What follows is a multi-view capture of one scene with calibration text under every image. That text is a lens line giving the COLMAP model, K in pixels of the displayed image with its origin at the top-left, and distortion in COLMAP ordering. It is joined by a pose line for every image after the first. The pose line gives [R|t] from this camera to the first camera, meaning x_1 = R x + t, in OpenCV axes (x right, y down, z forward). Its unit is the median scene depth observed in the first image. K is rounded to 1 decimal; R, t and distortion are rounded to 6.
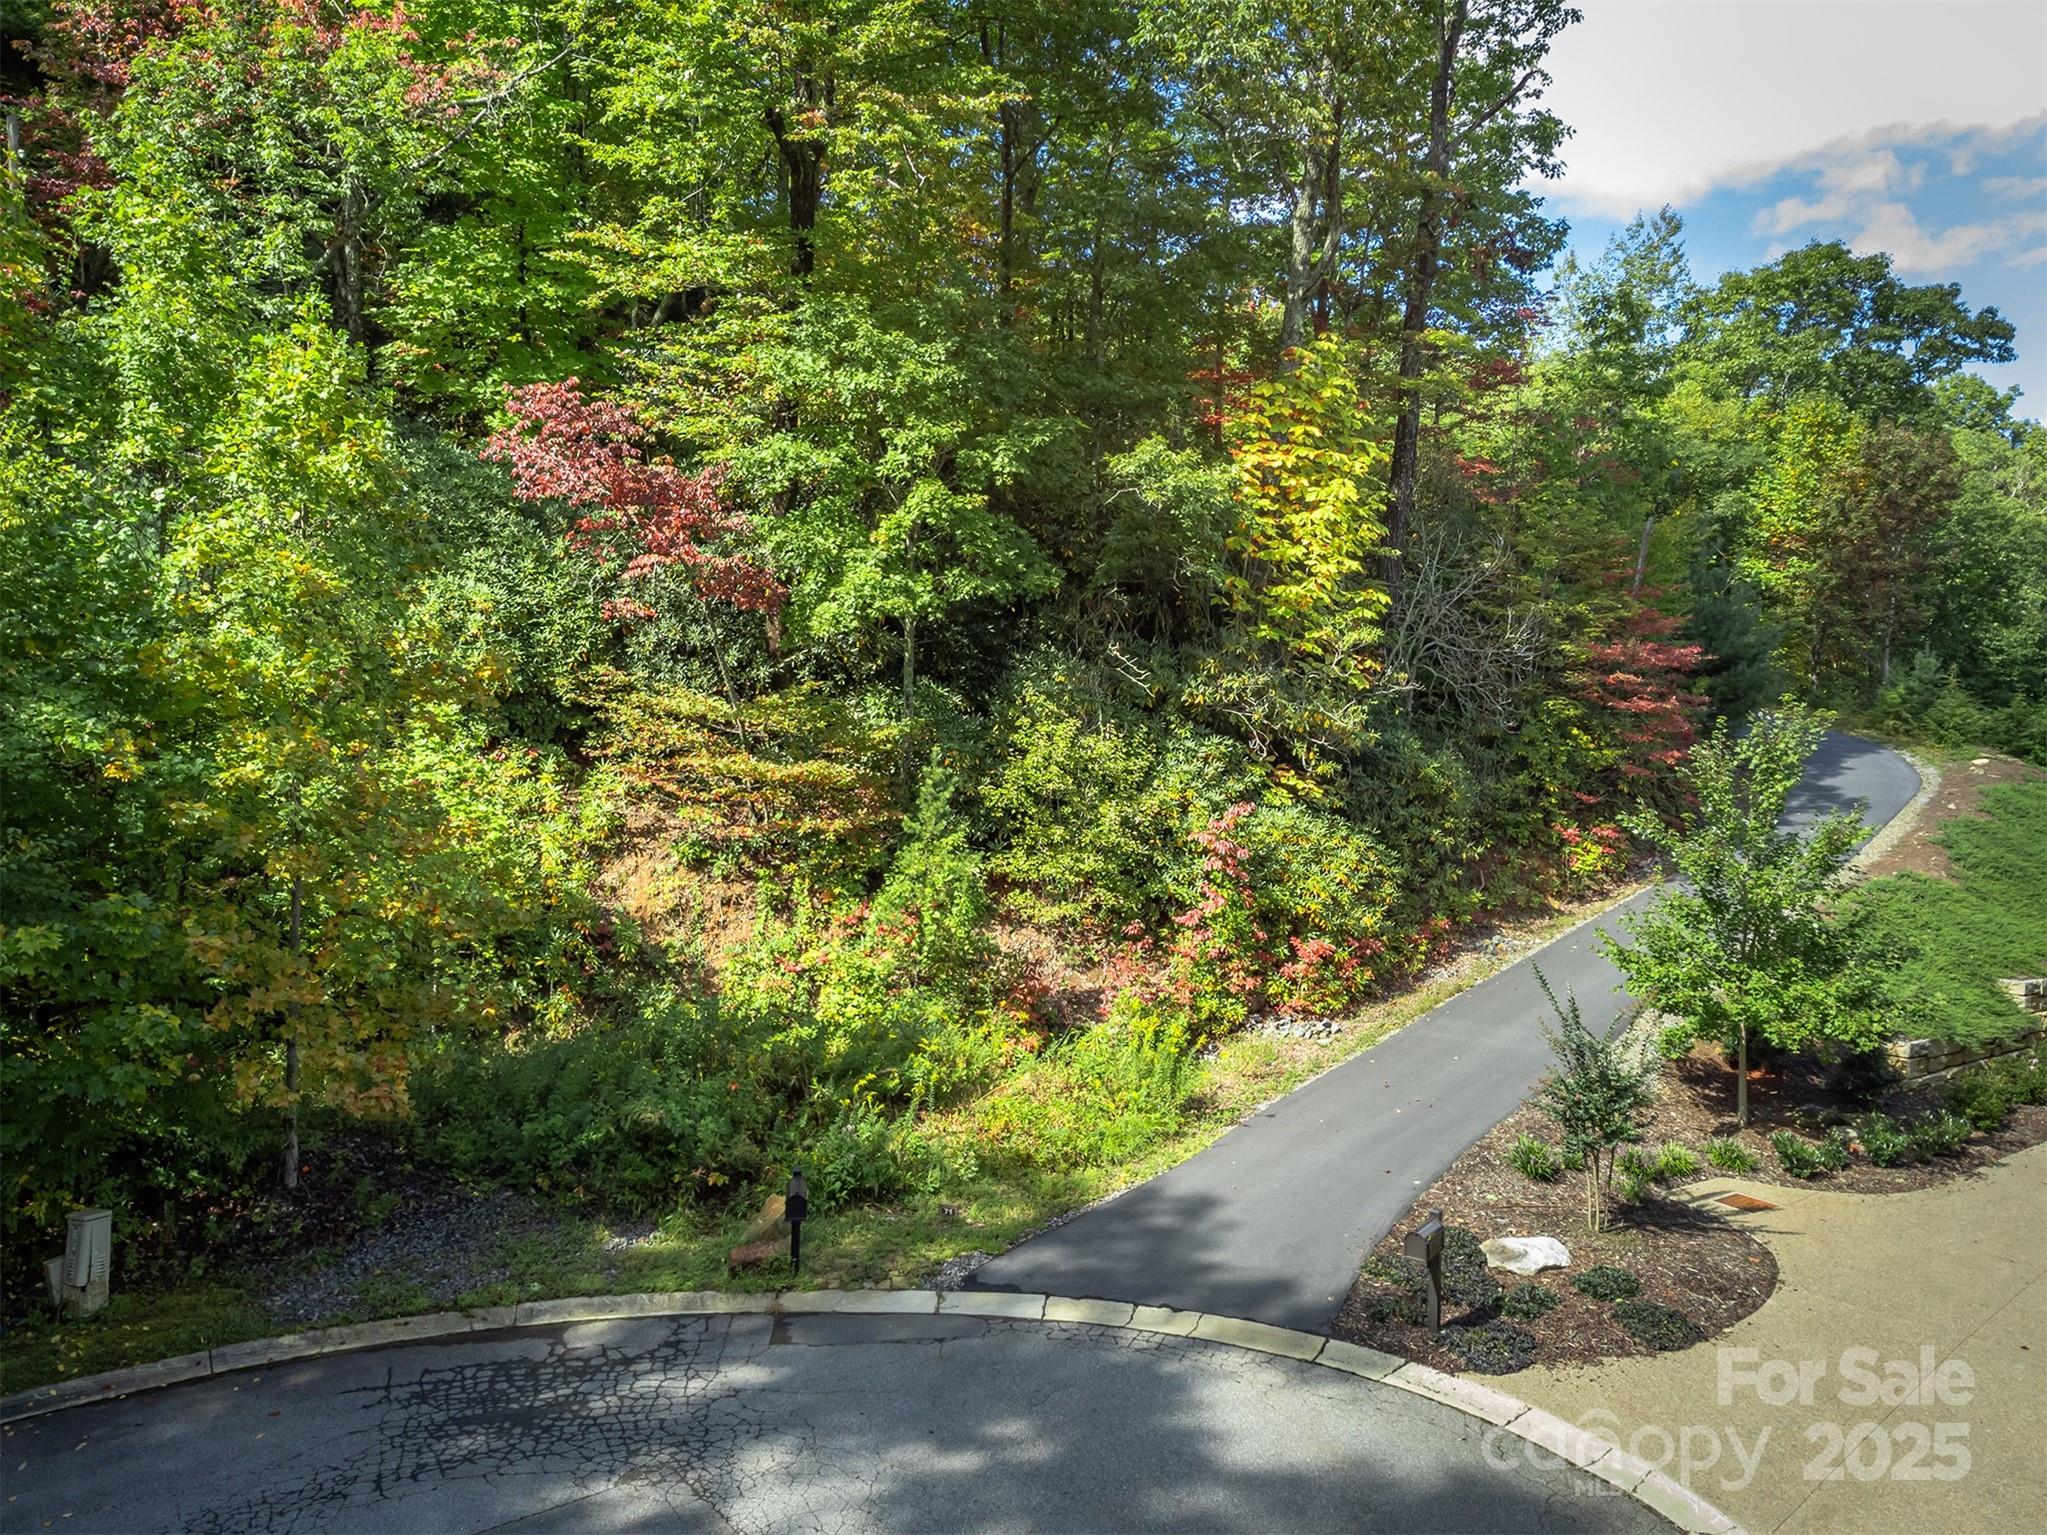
lens RADIAL K [[1515.7, 0, 1014.9], [0, 1515.7, 772.7], [0, 0, 1]] dist [0.019223, -0.001592]
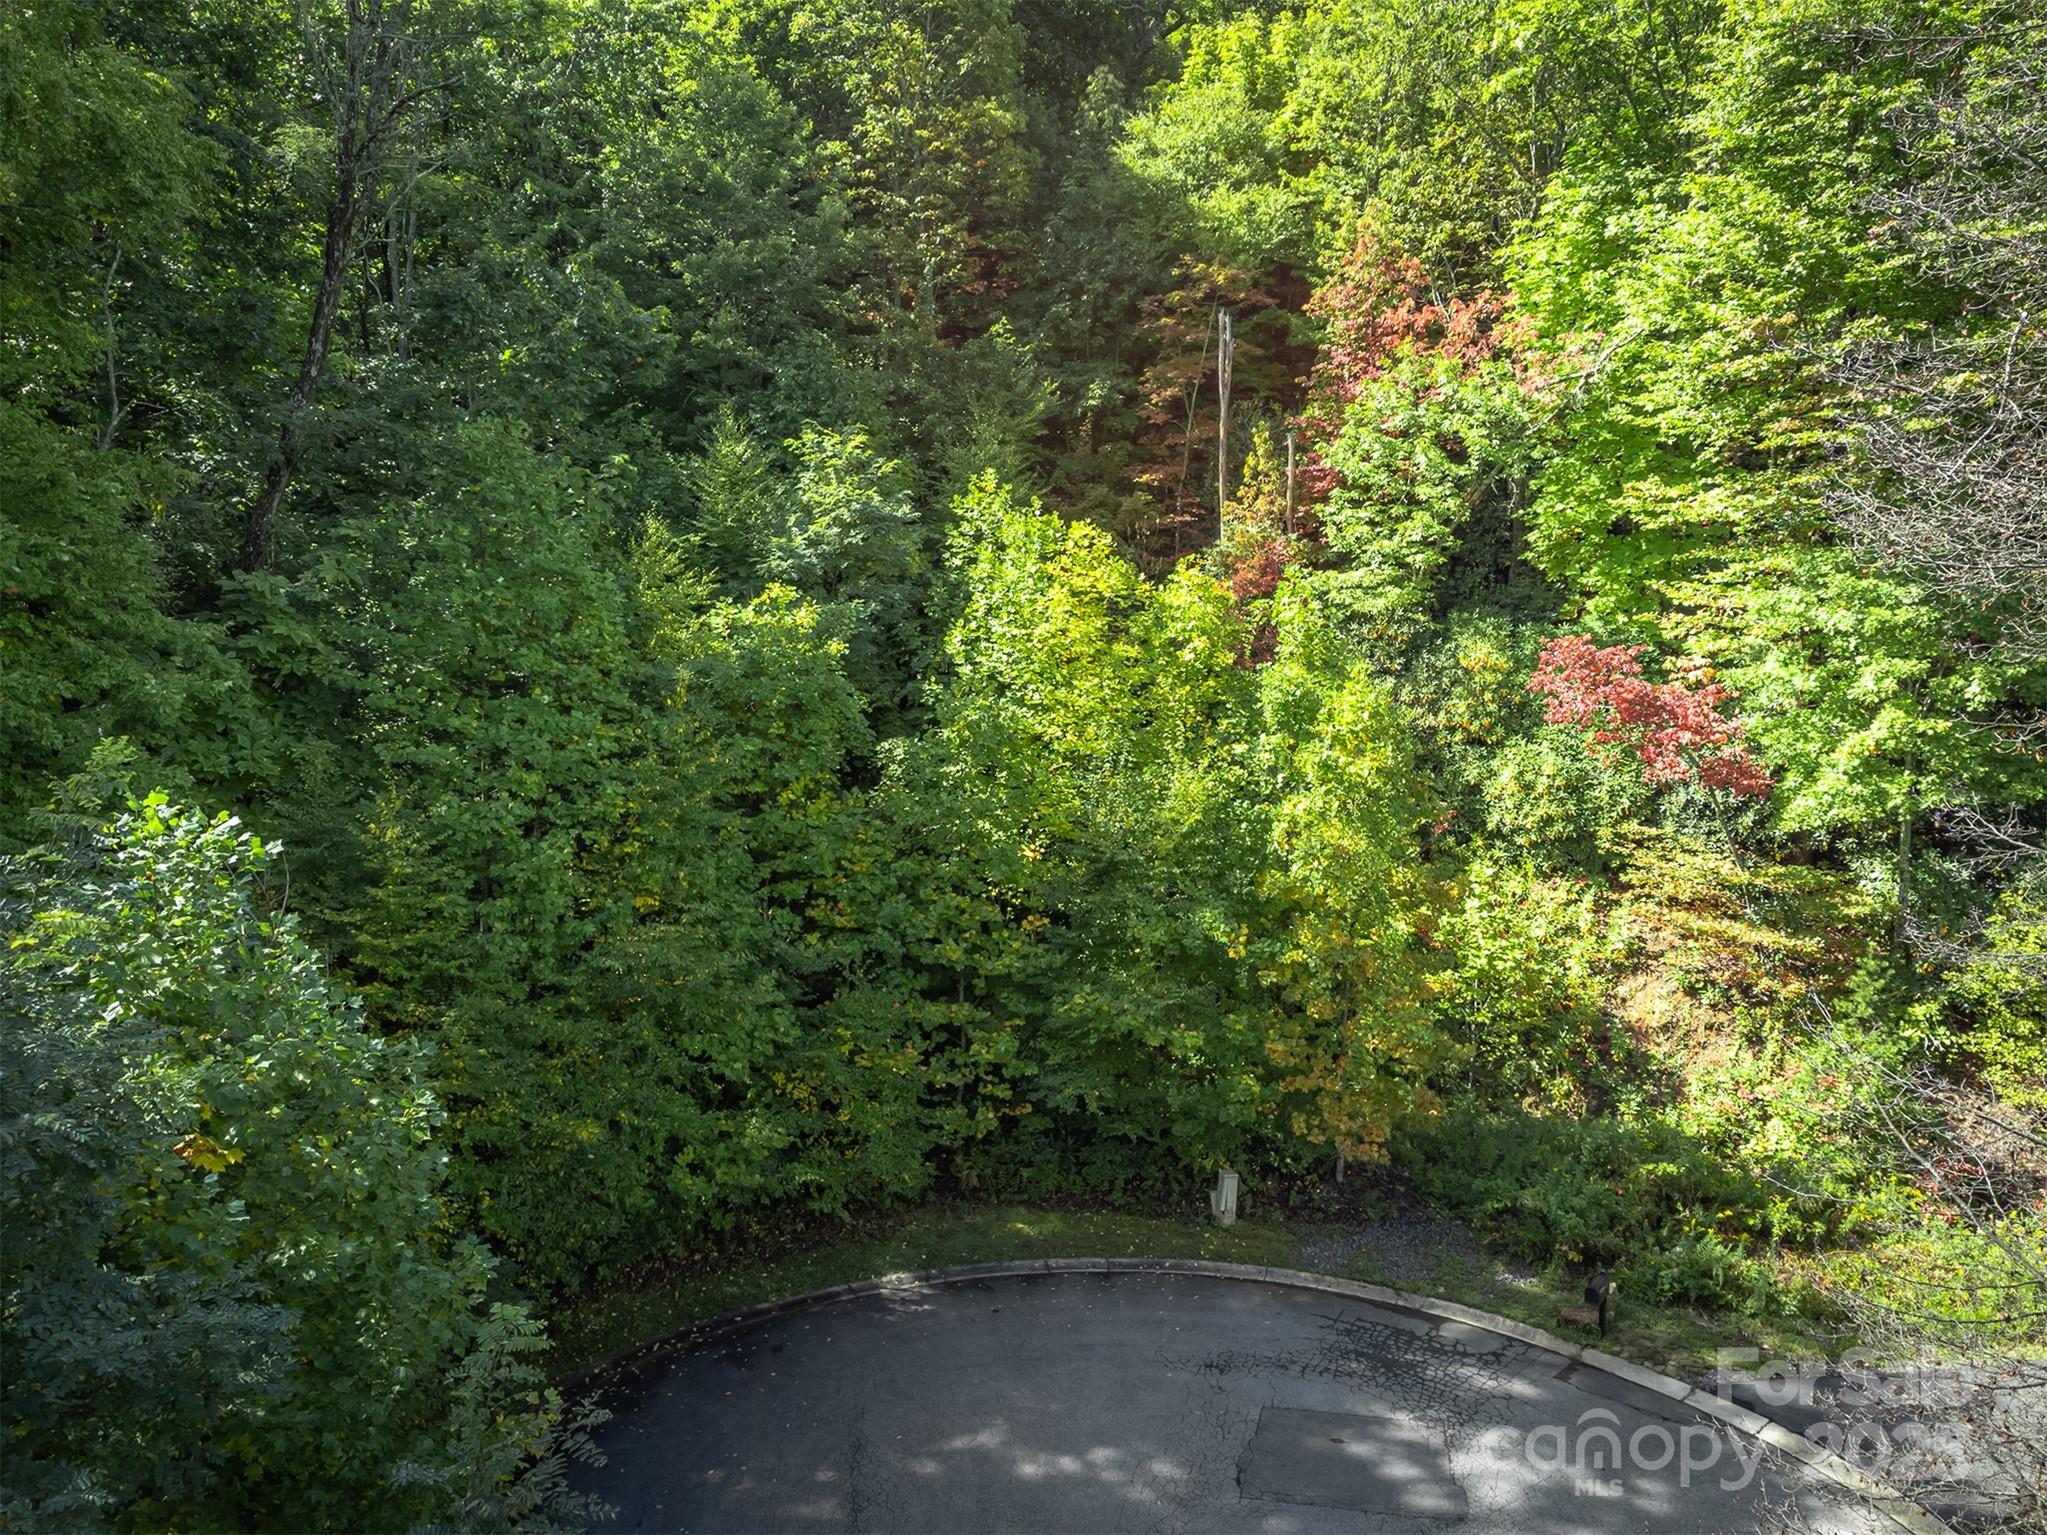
lens RADIAL K [[1515.7, 0, 1032.9], [0, 1515.7, 768.4], [0, 0, 1]] dist [0.019223, -0.001592]
pose [[0.668436, 0.068740, -0.740586, 0.356233], [-0.026031, 0.997272, 0.069071, -0.202259], [0.743314, -0.026891, 0.668402, -0.249832]]
